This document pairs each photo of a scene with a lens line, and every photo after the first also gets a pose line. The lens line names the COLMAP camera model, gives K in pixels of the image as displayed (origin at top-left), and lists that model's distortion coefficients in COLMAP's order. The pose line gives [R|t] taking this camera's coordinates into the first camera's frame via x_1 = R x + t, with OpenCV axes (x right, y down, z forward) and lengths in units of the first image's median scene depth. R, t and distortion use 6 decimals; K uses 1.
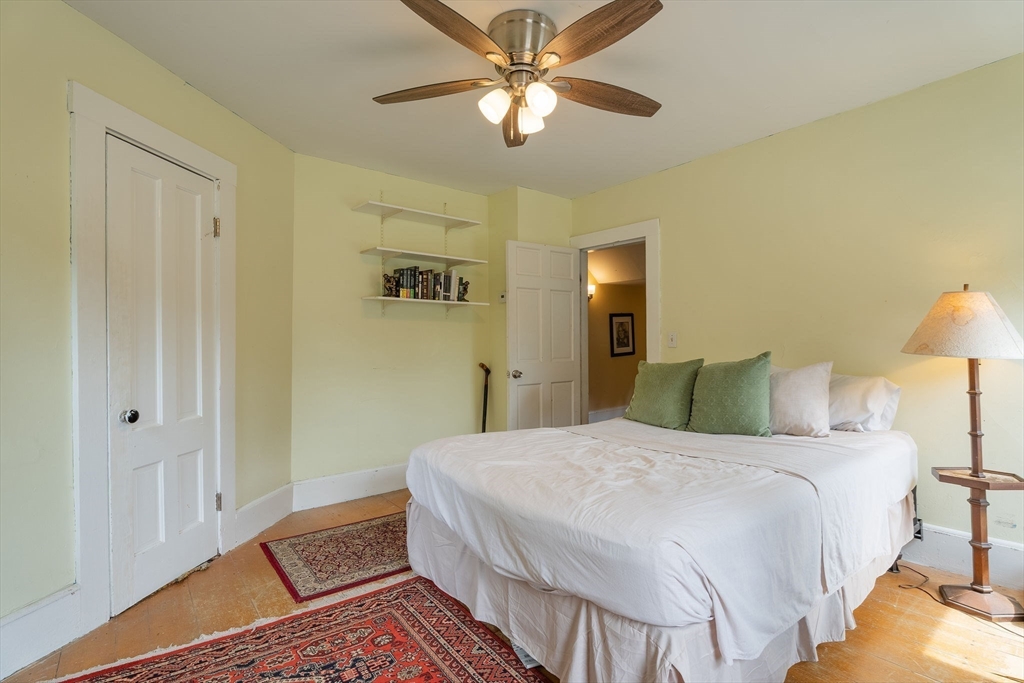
lens RADIAL K [[469.8, 0, 511.2], [0, 469.8, 339.2], [0, 0, 1]] dist [-0.000397, -0.000171]
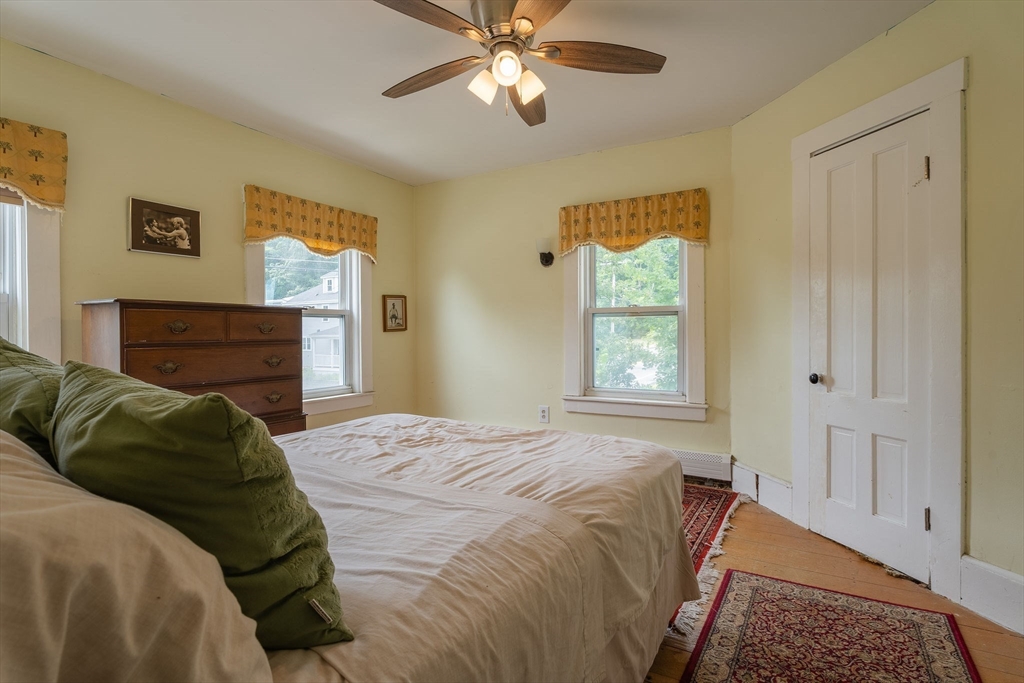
lens RADIAL K [[512.0, 0, 514.2], [0, 512.0, 339.6], [0, 0, 1]] dist [-0.006513, -0.000122]
pose [[-0.934196, 0.012645, -0.356536, 0.319929], [0.011483, 0.999920, 0.005377, 0.044483], [0.356576, 0.000930, -0.934266, 1.618778]]
